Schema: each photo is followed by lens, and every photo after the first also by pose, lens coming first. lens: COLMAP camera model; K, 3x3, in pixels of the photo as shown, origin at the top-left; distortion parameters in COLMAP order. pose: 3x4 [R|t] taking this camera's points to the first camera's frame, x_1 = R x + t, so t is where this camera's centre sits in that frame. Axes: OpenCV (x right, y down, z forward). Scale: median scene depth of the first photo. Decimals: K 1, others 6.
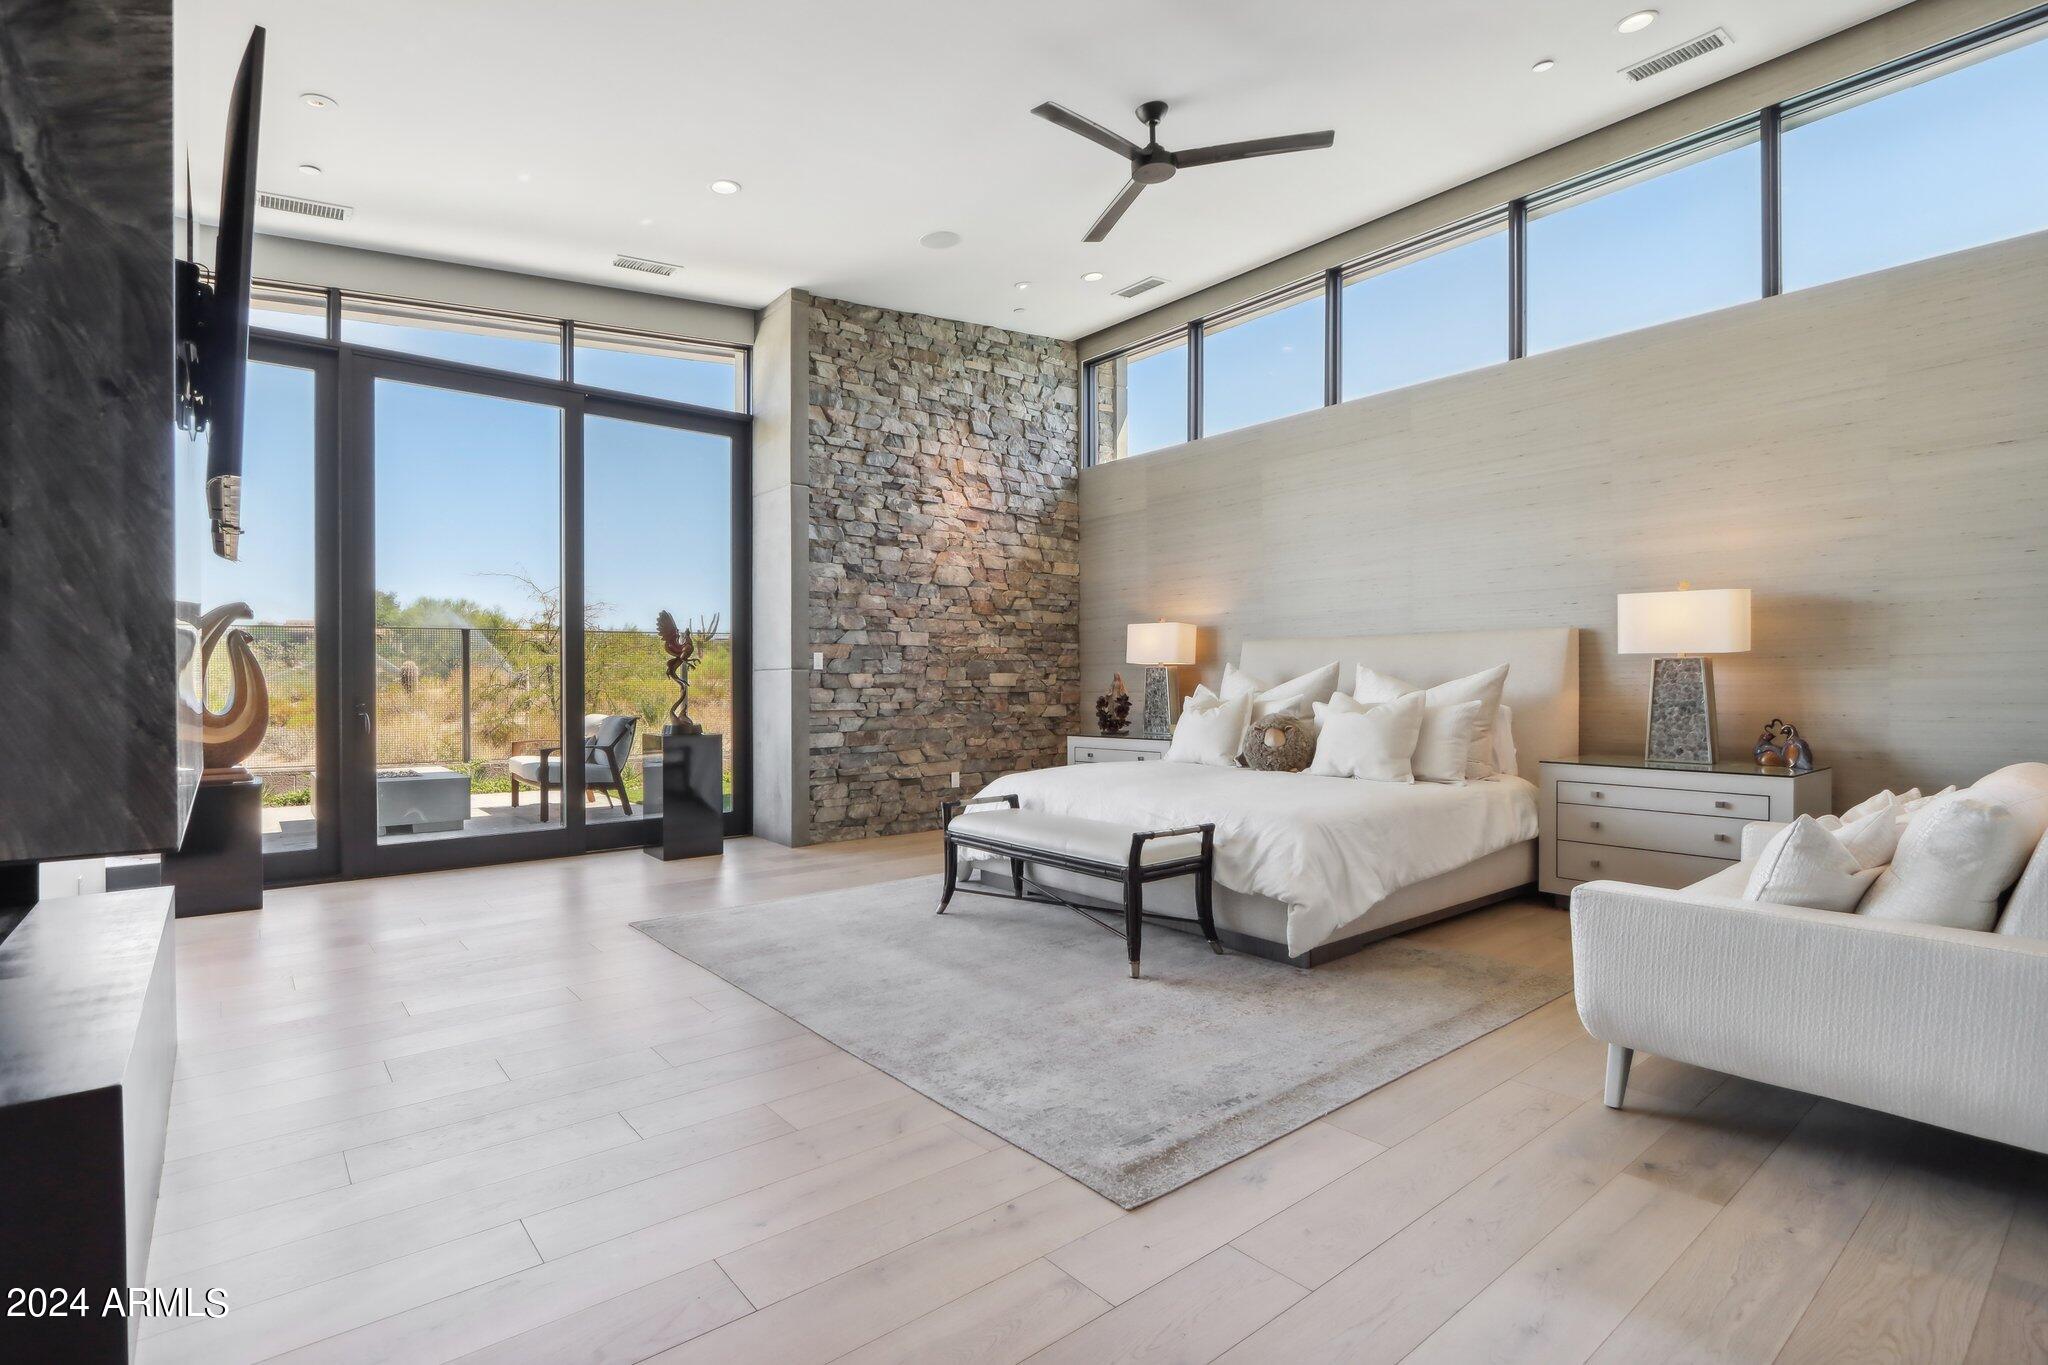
lens RADIAL K [[967.3, 0, 997.5], [0, 967.3, 682.9], [0, 0, 1]] dist [-0.011576, 0.000551]
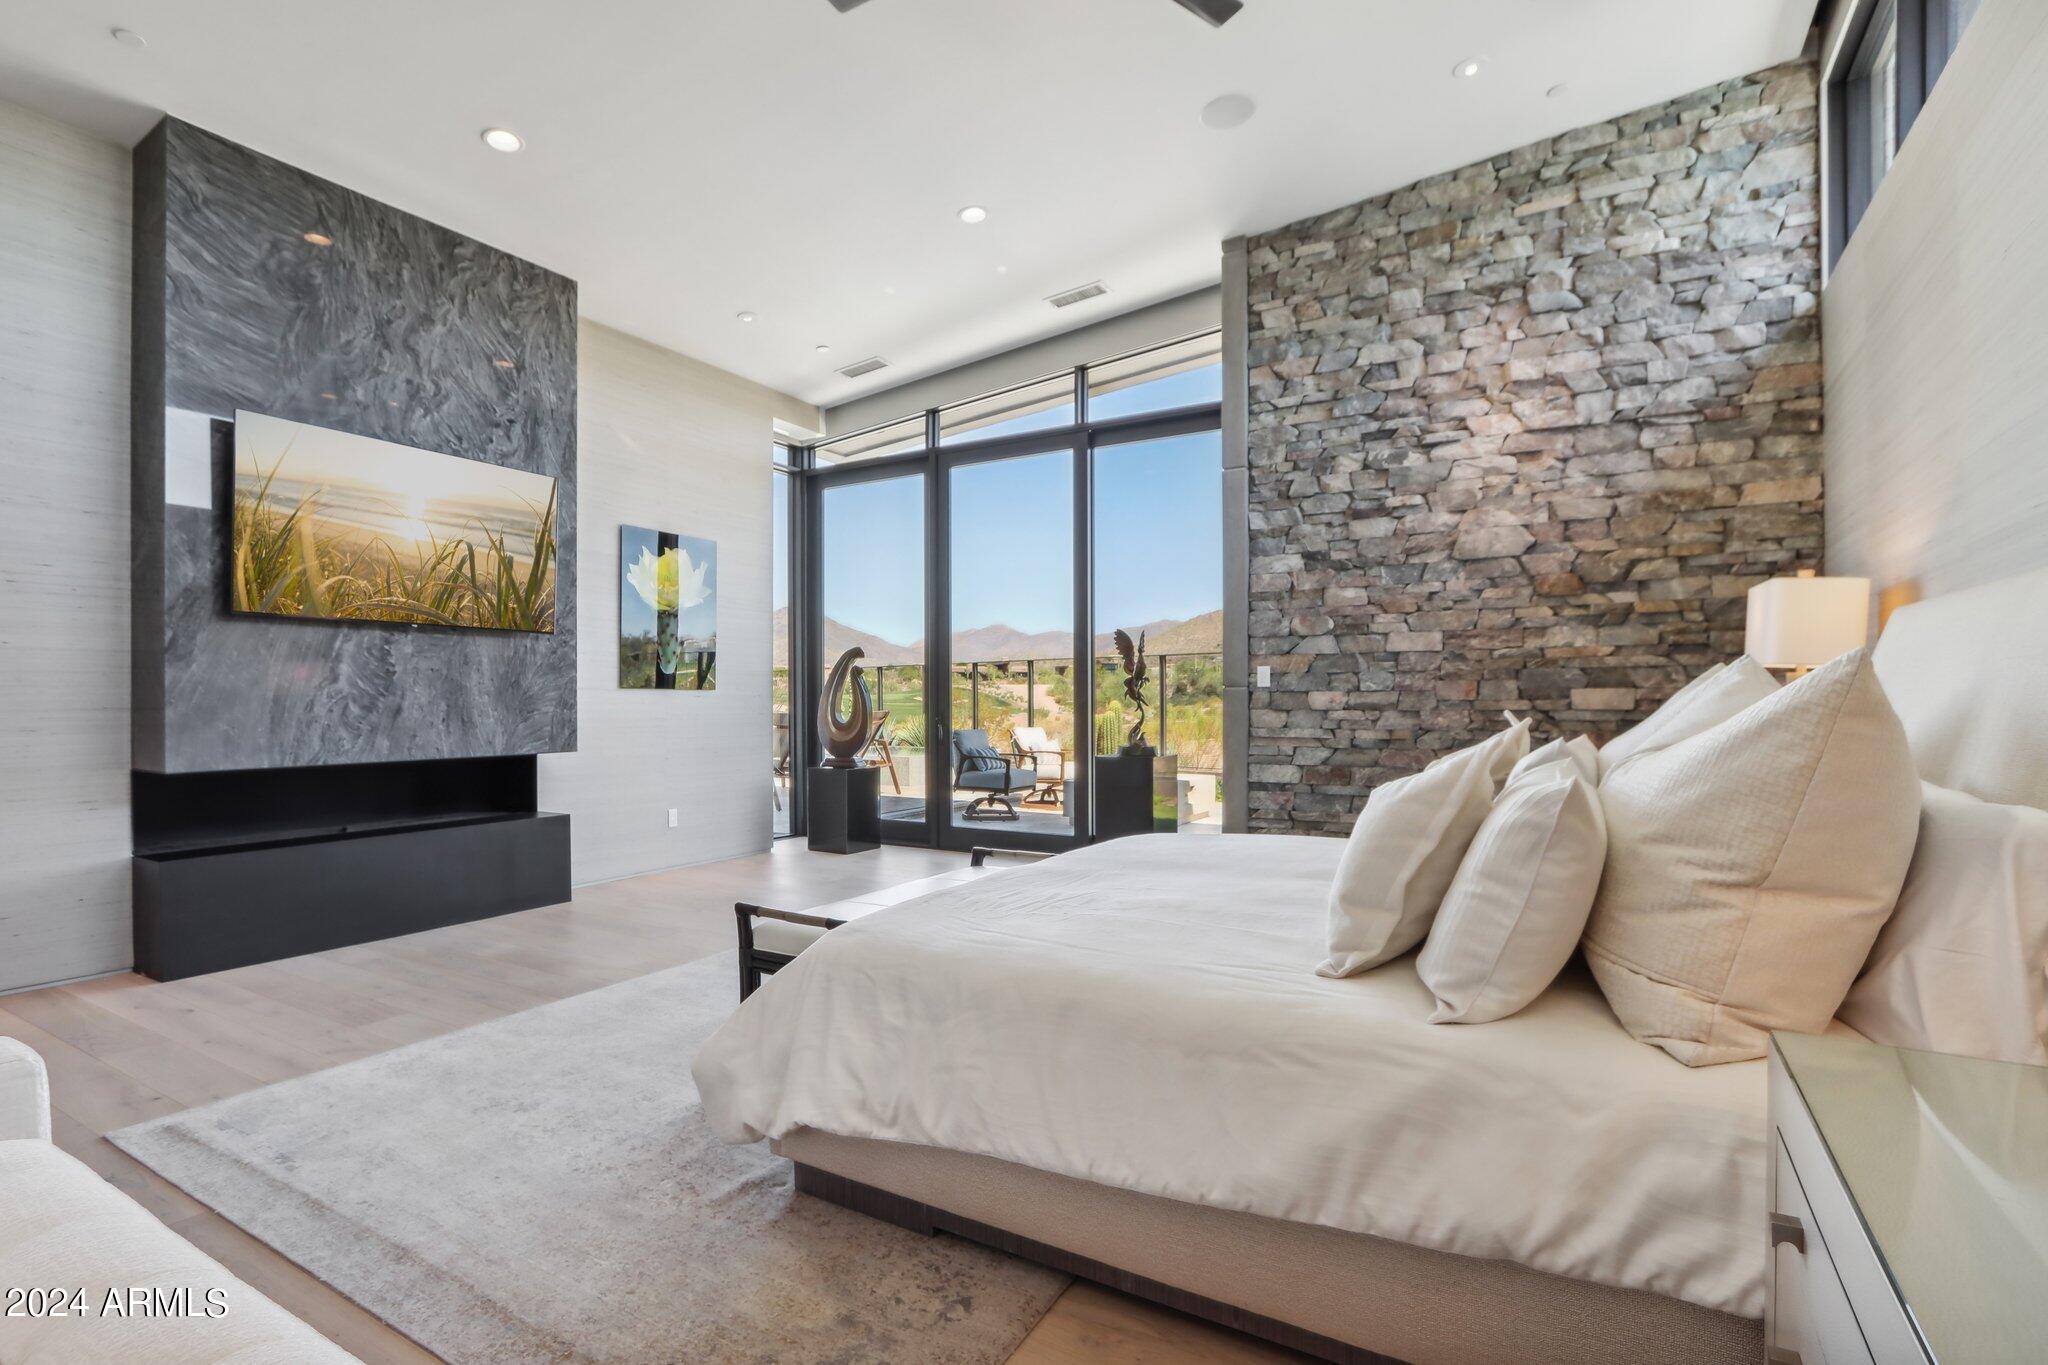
lens RADIAL K [[974.2, 0, 1003.2], [0, 974.2, 700.7], [0, 0, 1]] dist [-0.014953, -0.000113]
pose [[0.344254, 0.004243, -0.938867, 0.486491], [-0.001314, 0.999991, 0.004037, -0.004740], [0.938876, -0.000156, 0.344256, 0.479165]]
